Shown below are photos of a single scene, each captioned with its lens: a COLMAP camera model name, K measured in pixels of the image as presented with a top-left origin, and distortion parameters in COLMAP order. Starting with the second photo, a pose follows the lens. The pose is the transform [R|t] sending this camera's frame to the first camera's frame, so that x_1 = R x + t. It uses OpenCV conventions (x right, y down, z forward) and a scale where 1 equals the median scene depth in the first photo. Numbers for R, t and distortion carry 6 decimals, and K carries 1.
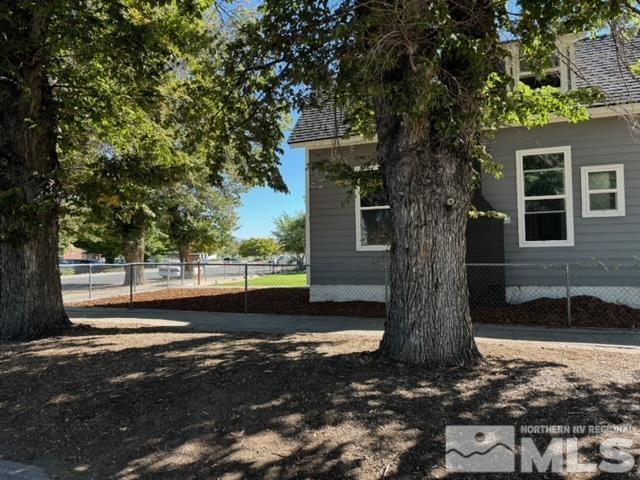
lens RADIAL K [[442.5, 0, 319.3], [0, 442.5, 241.6], [0, 0, 1]] dist [0.085860, -0.107864]
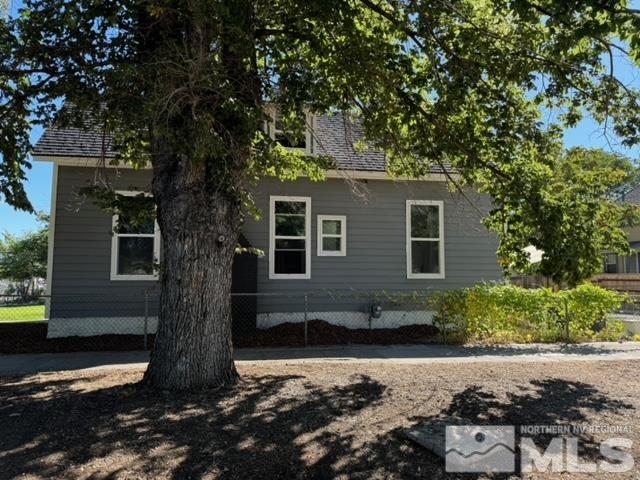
lens RADIAL K [[456.4, 0, 321.4], [0, 456.4, 260.2], [0, 0, 1]] dist [0.002184, -0.007174]
pose [[0.853422, 0.038698, 0.519781, -0.068924], [-0.026545, 0.999173, -0.030804, -0.005431], [-0.520544, 0.012491, 0.853744, -0.089561]]
